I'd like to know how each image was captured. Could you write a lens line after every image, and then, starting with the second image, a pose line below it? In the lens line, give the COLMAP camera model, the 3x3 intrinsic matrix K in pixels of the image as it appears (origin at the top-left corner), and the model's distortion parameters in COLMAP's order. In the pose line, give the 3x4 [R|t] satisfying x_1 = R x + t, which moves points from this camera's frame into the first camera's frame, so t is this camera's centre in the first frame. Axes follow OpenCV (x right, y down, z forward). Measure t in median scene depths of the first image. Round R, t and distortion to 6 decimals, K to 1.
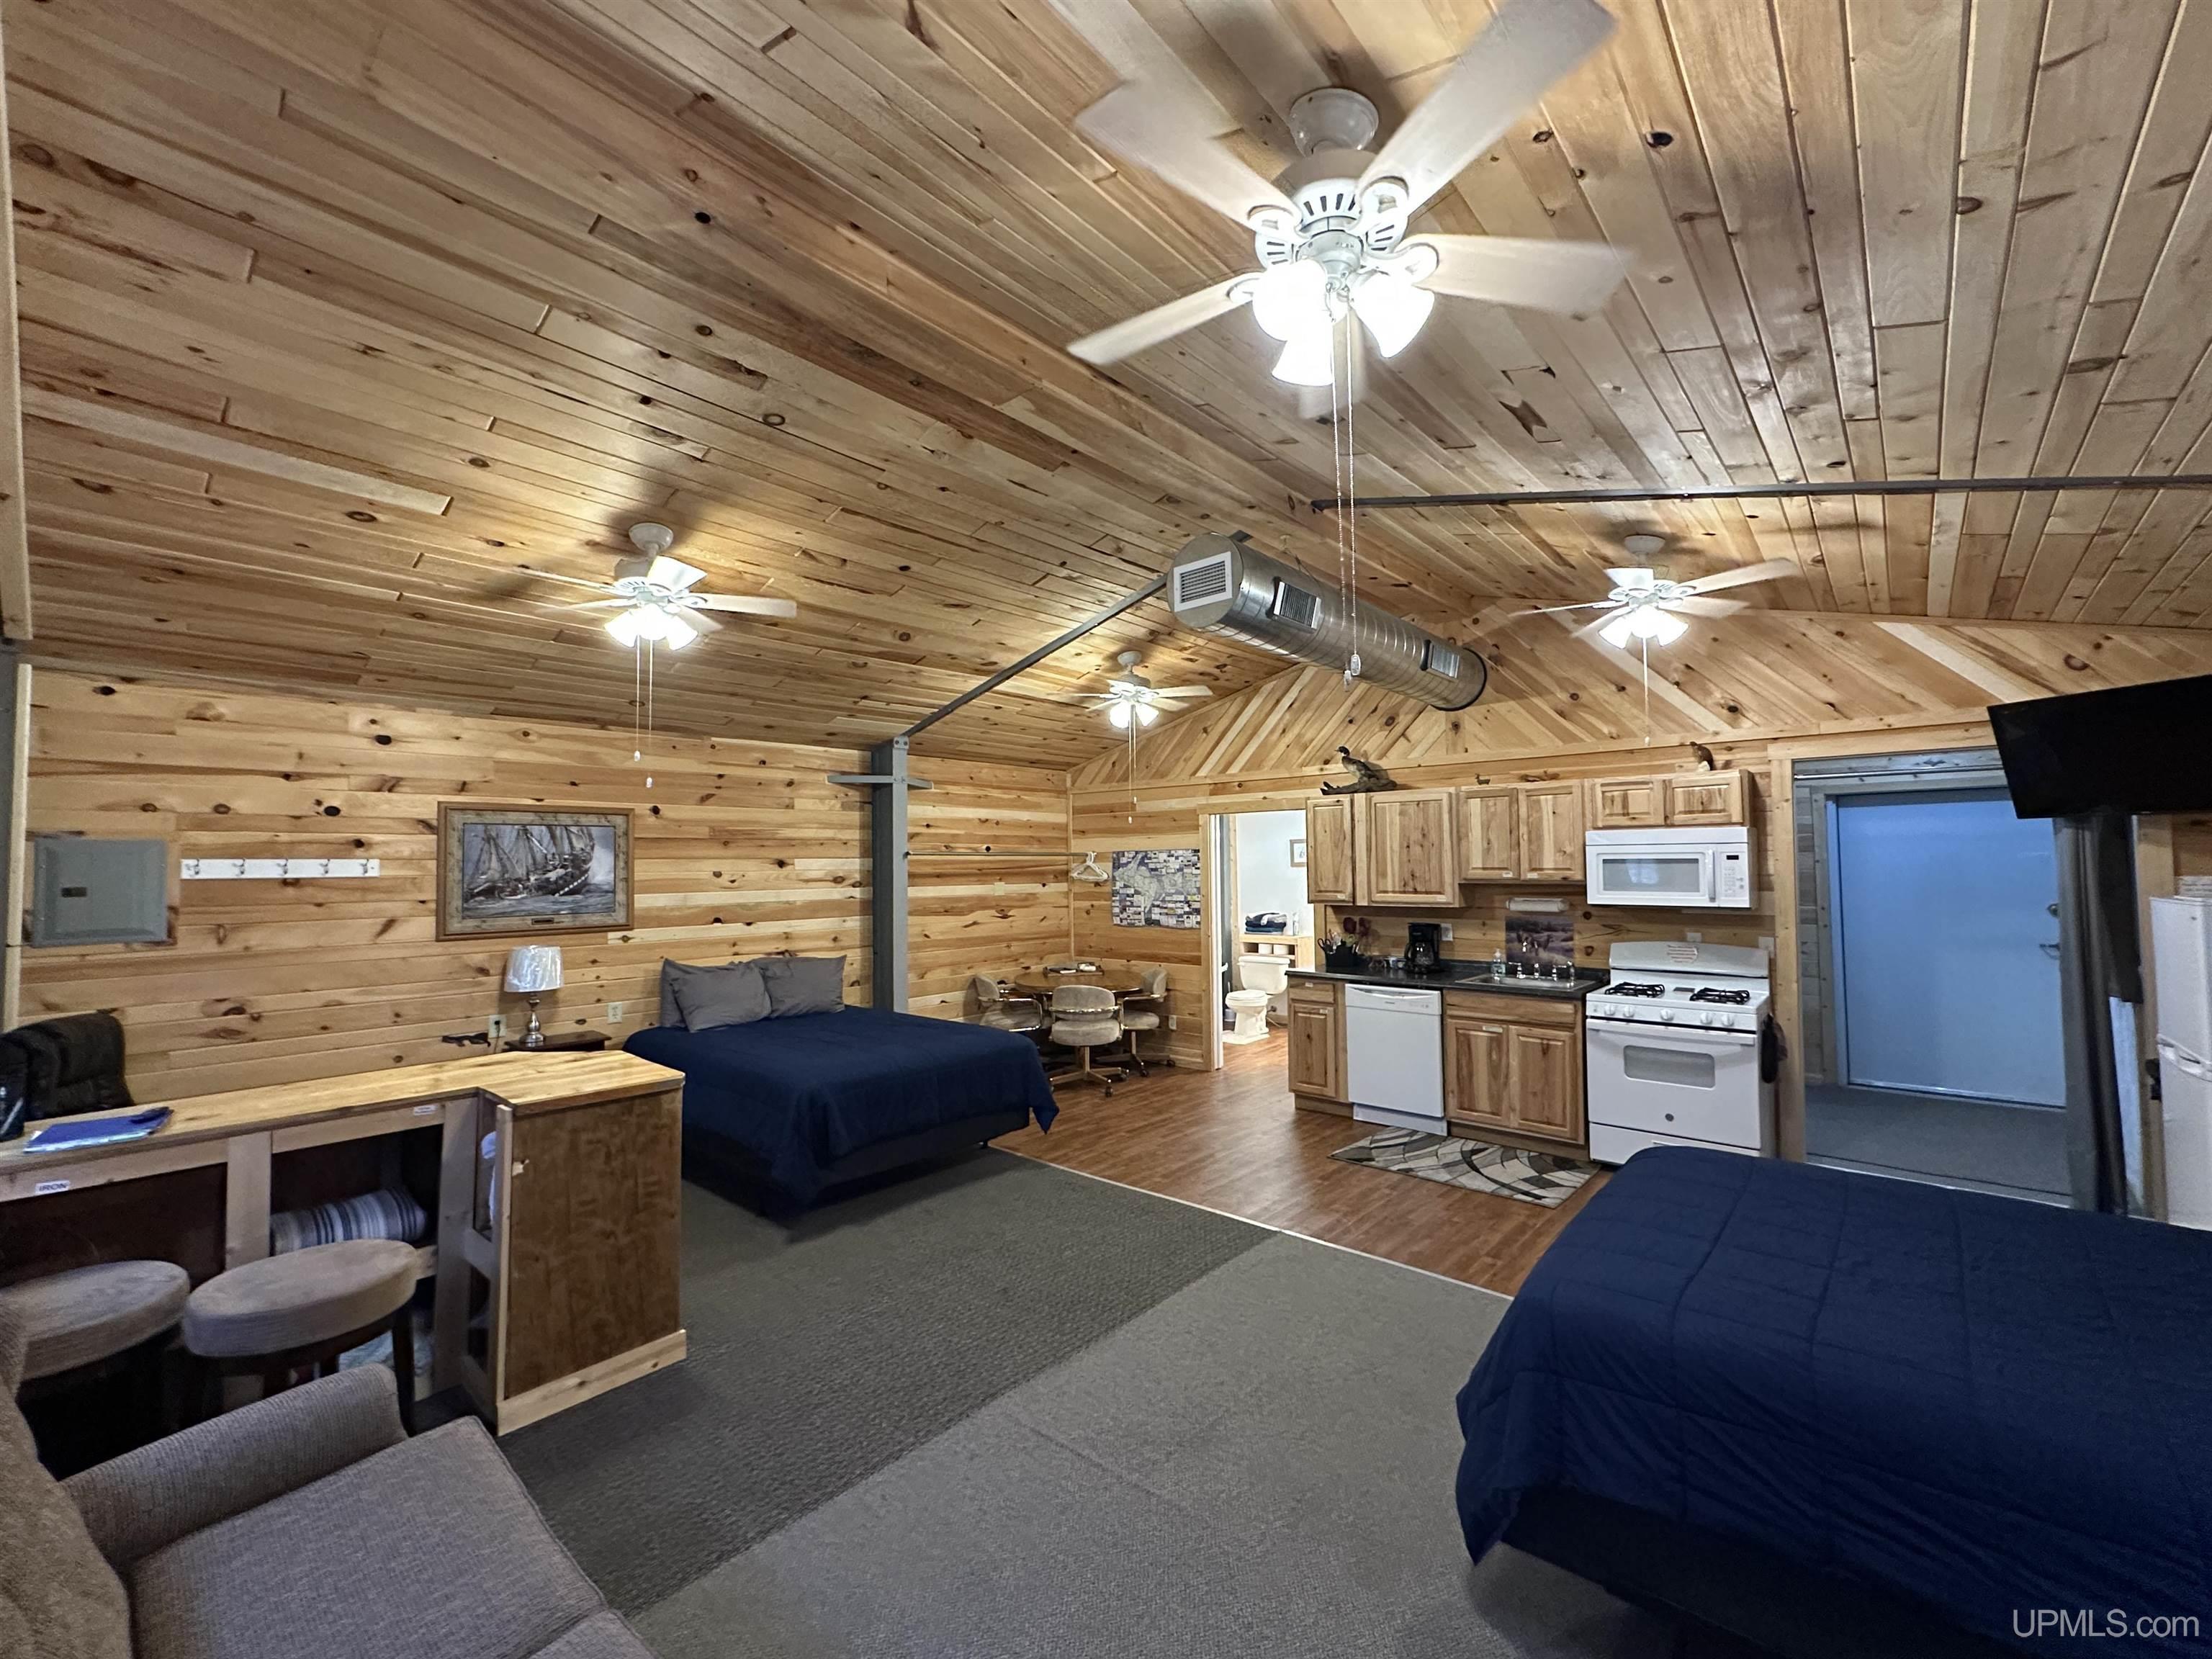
lens RADIAL K [[881.3, 0, 1113.3], [0, 881.3, 838.7], [0, 0, 1]] dist [-0.003781, 0.000099]
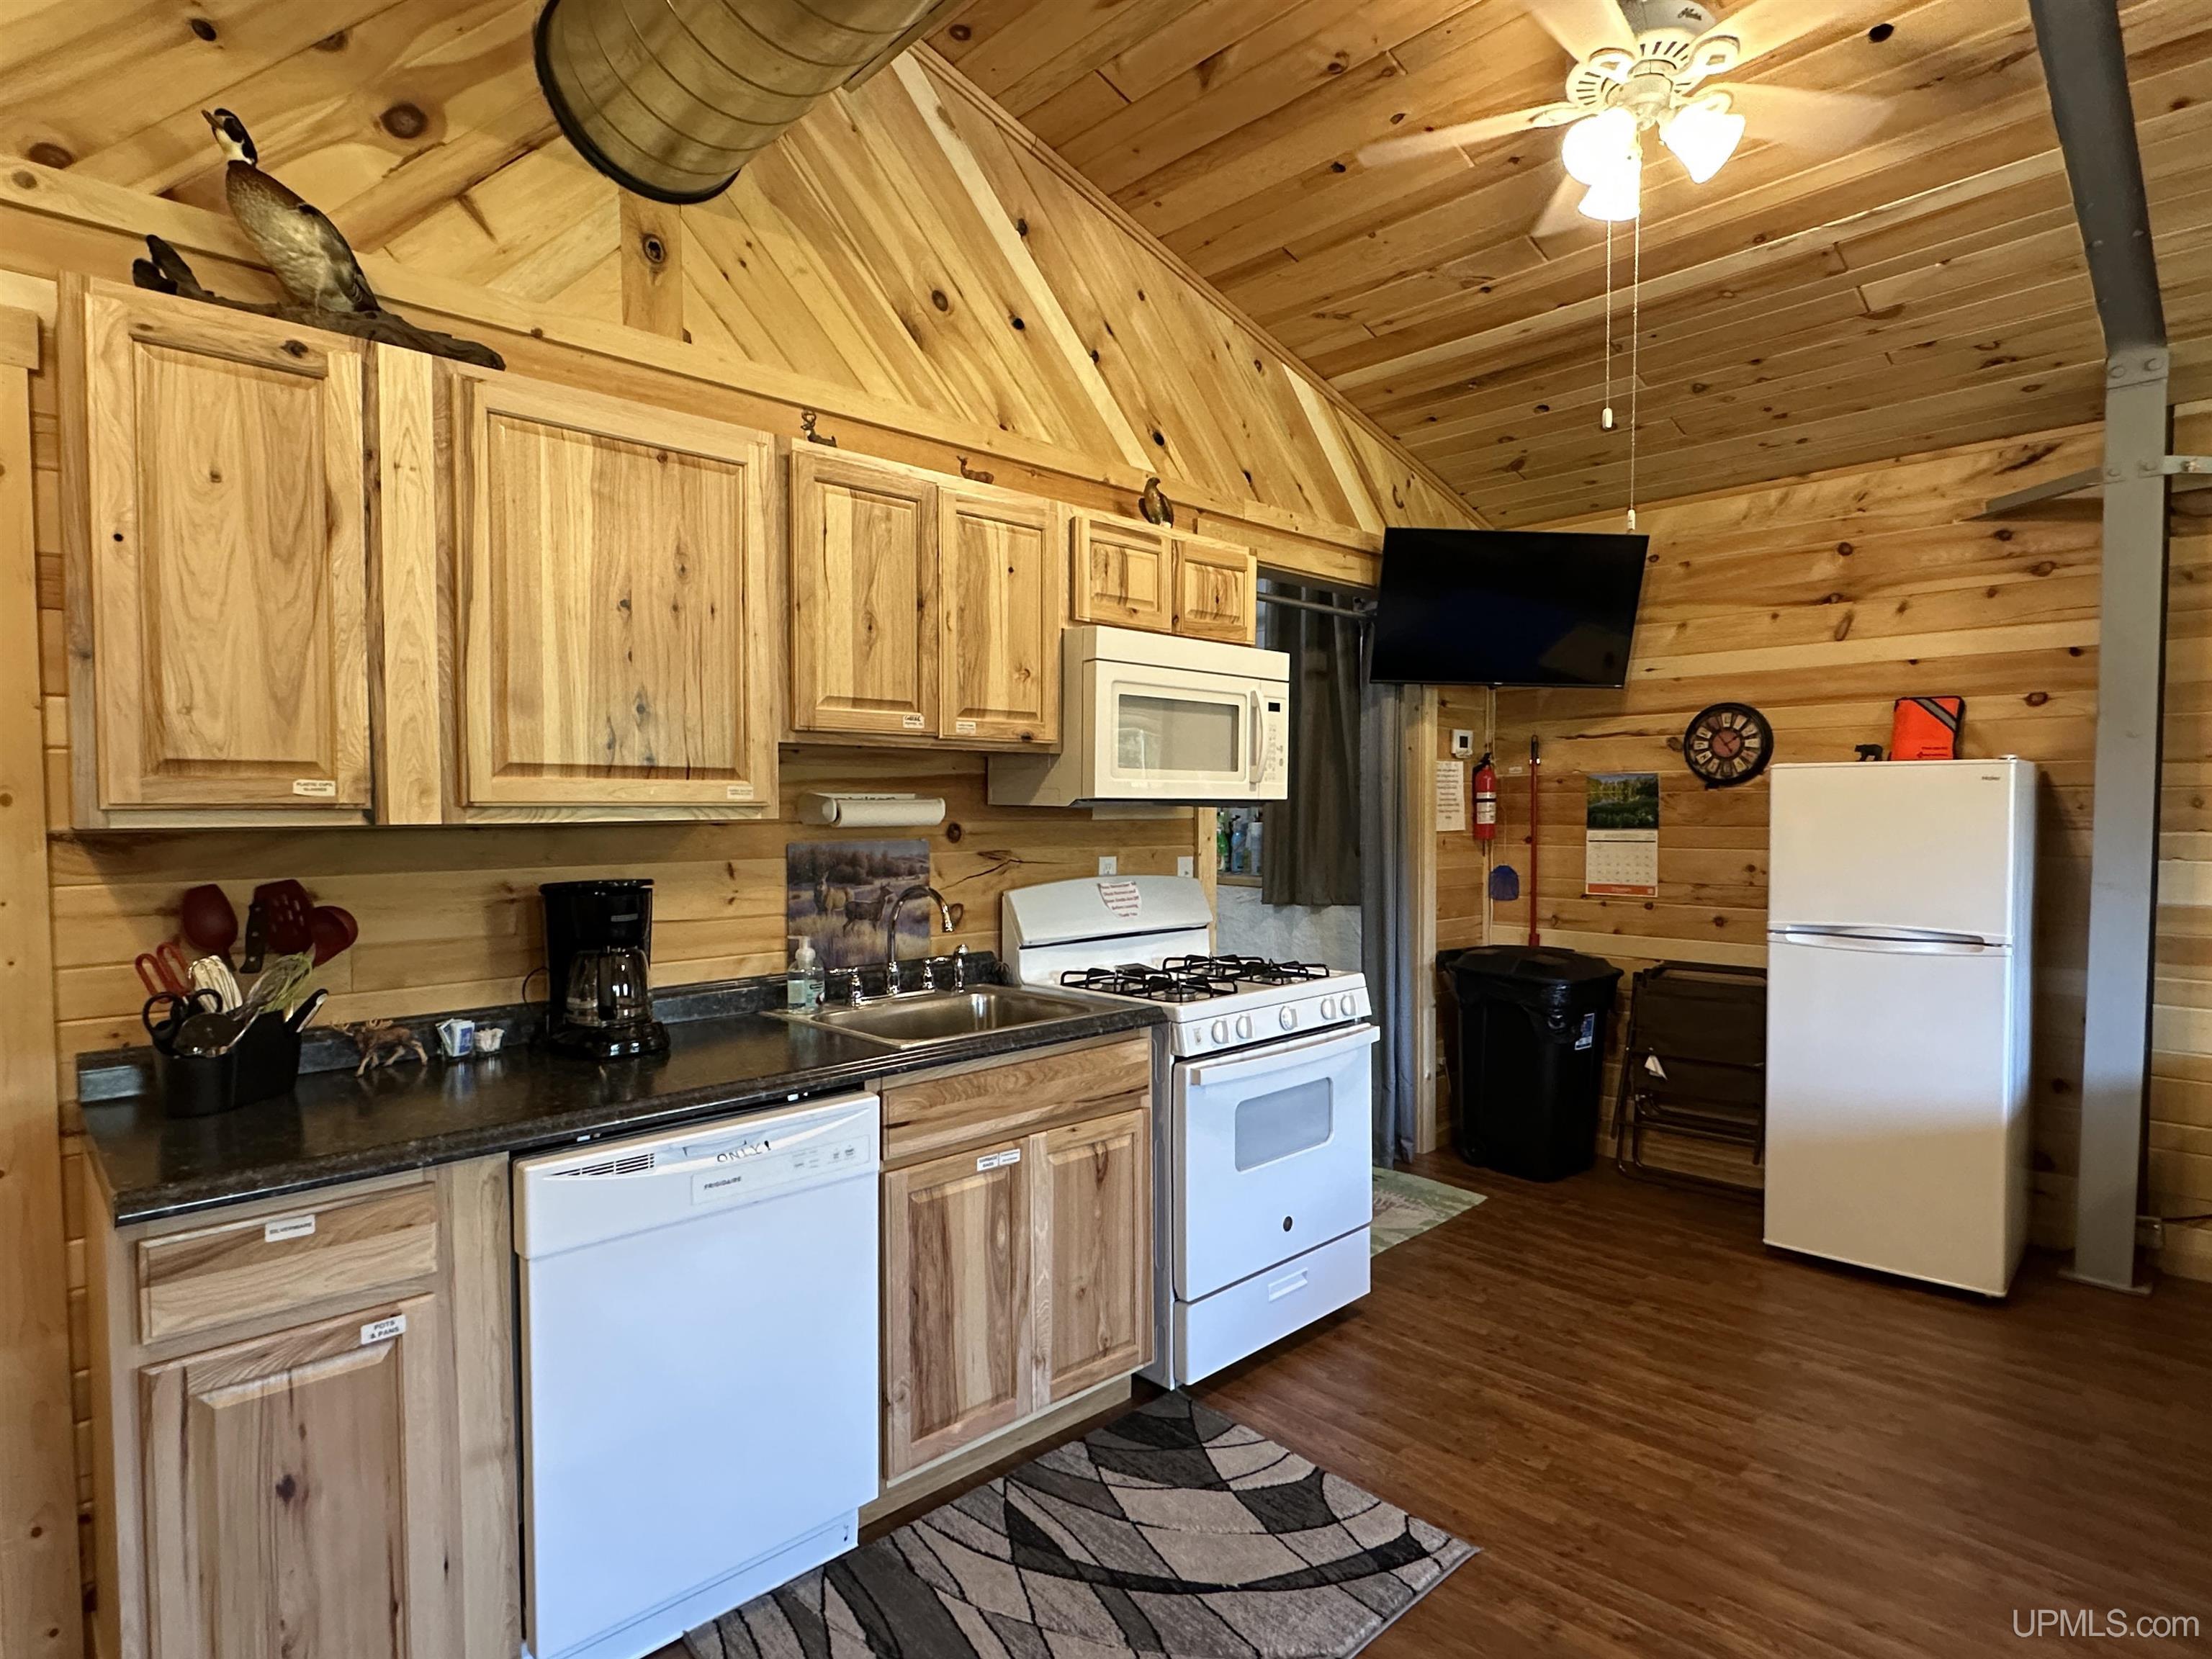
lens RADIAL K [[1175.9, 0, 1099.4], [0, 1175.9, 846.8], [0, 0, 1]] dist [-0.005053, 0.001287]
pose [[0.090827, -0.028226, 0.995467, -0.018151], [-0.028869, 0.999104, 0.030963, 0.067819], [-0.995448, -0.031550, 0.089931, 0.802770]]
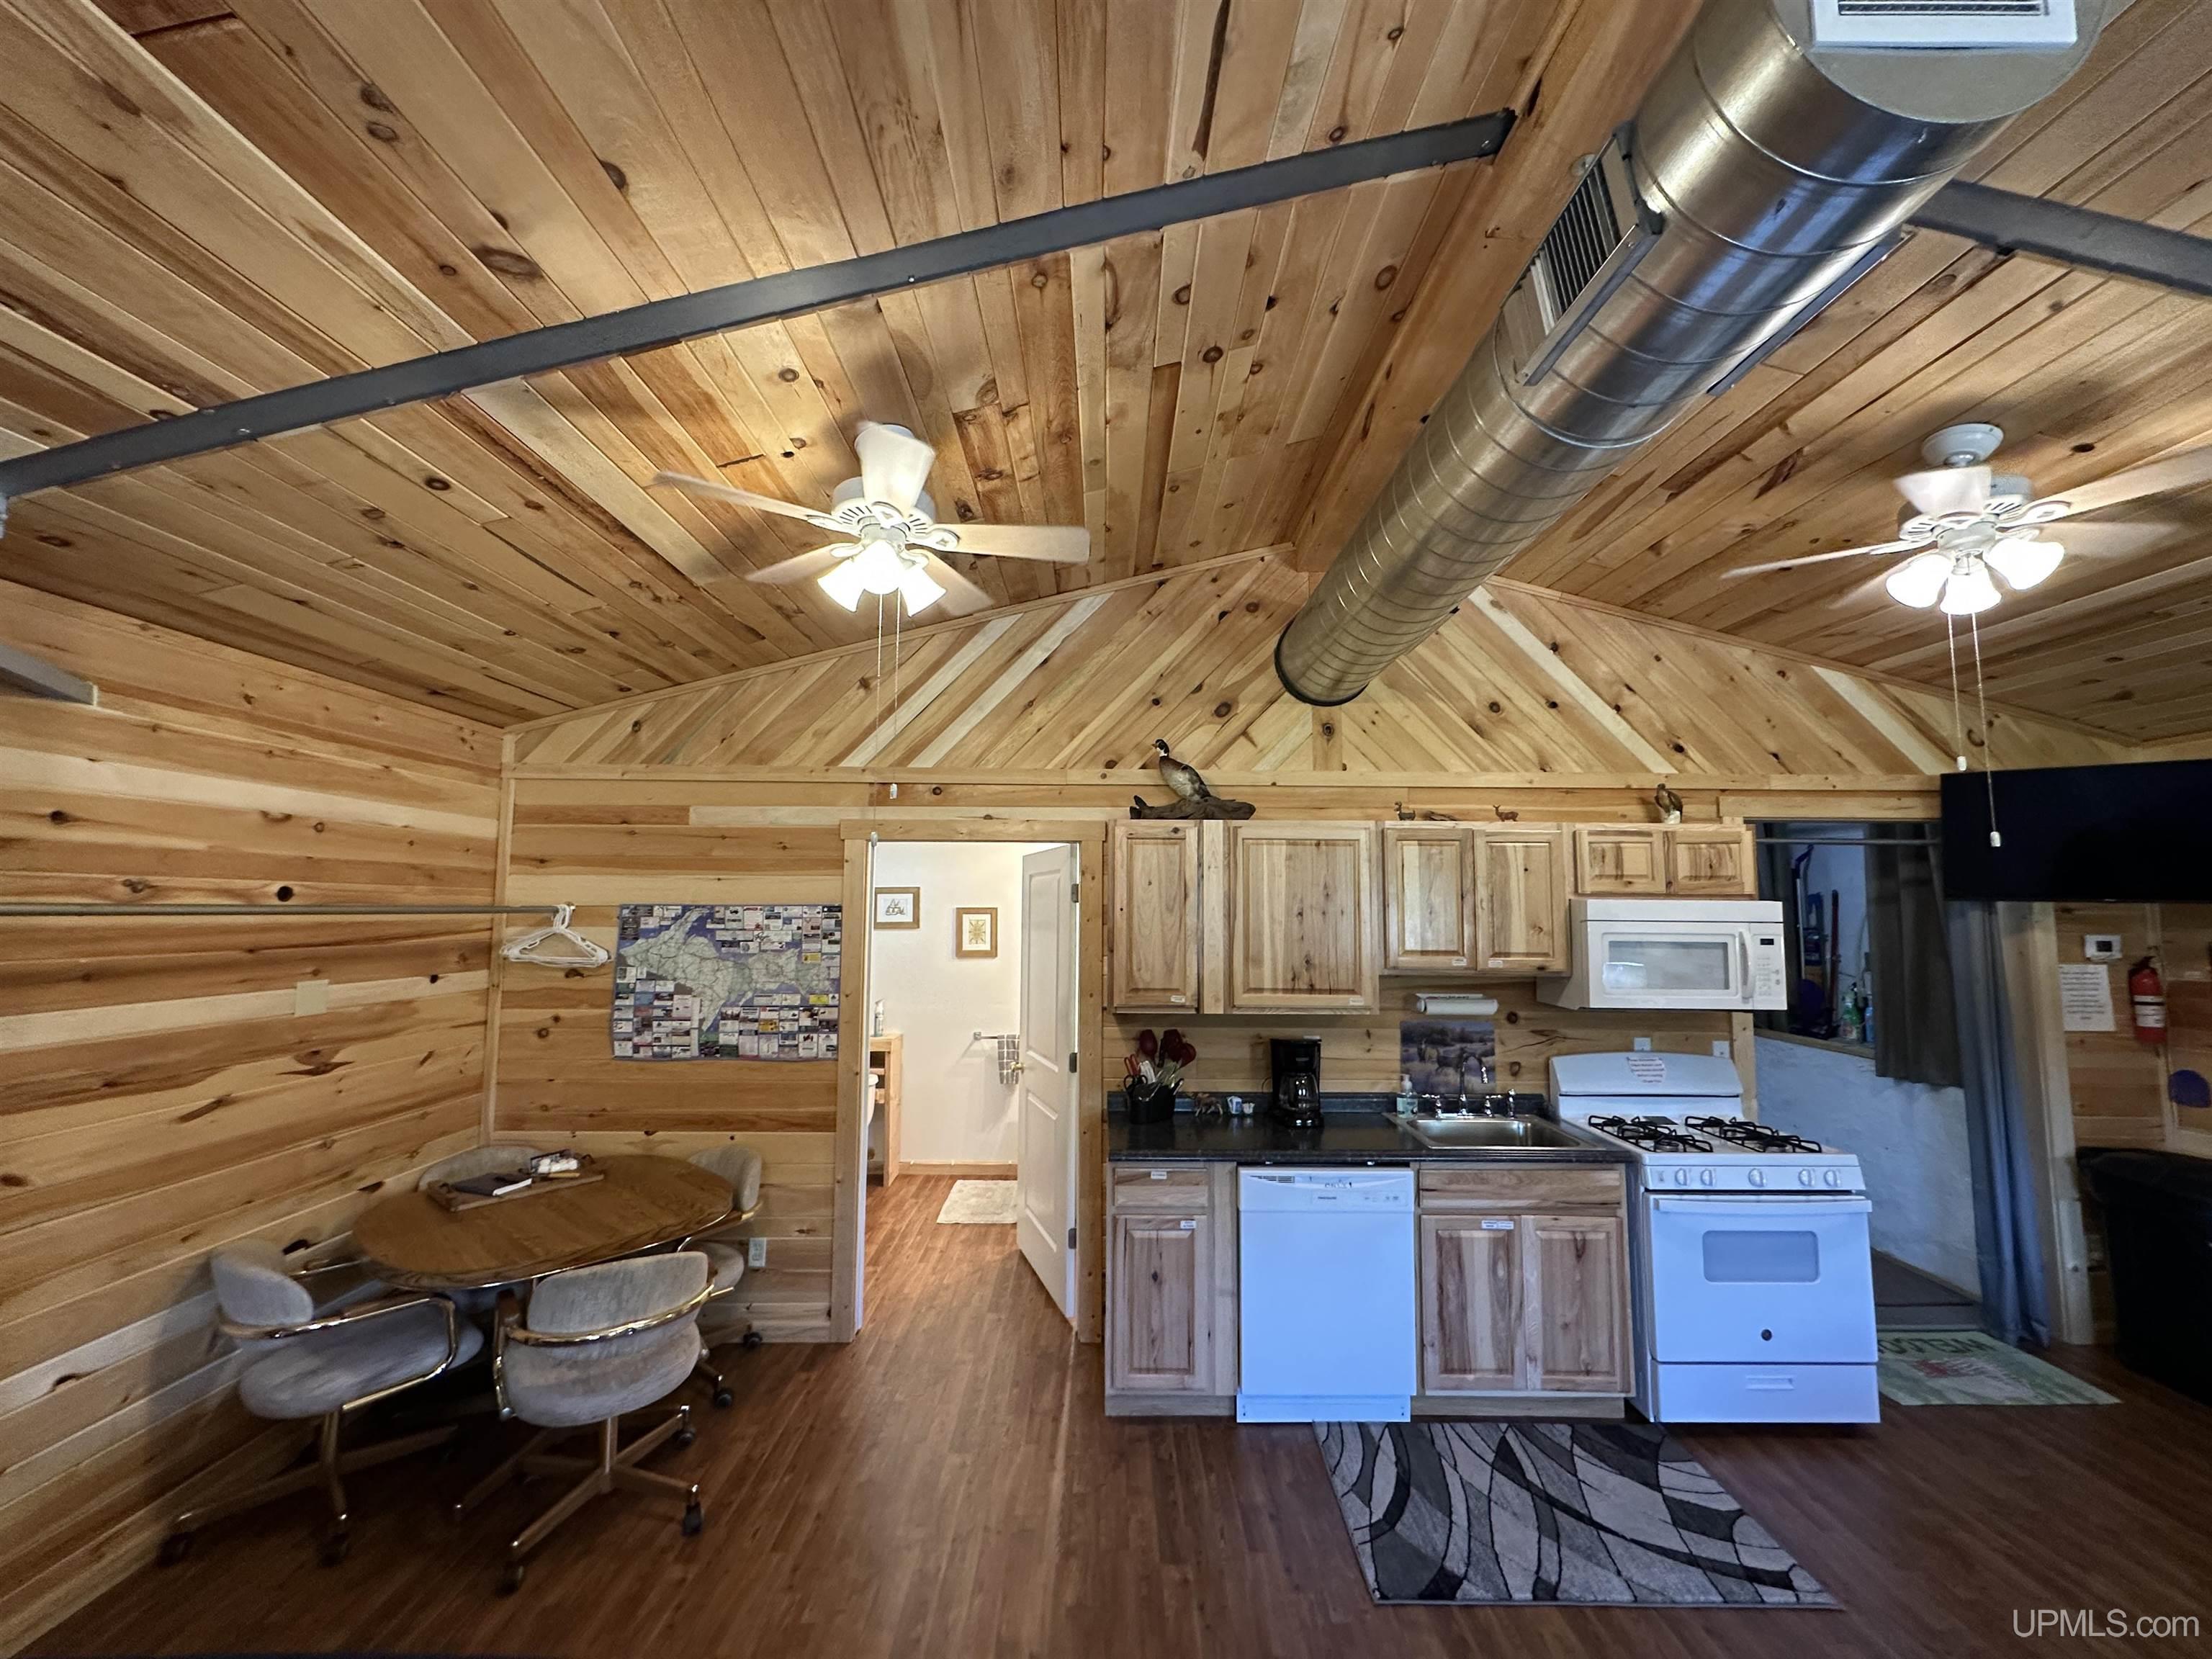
lens RADIAL K [[881.3, 0, 1104.4], [0, 881.3, 829.3], [0, 0, 1]] dist [-0.003781, 0.000099]
pose [[0.754983, 0.073446, 0.651619, -0.158836], [-0.033704, 0.996741, -0.073295, 0.000090], [-0.654878, 0.033375, 0.754997, 0.620558]]
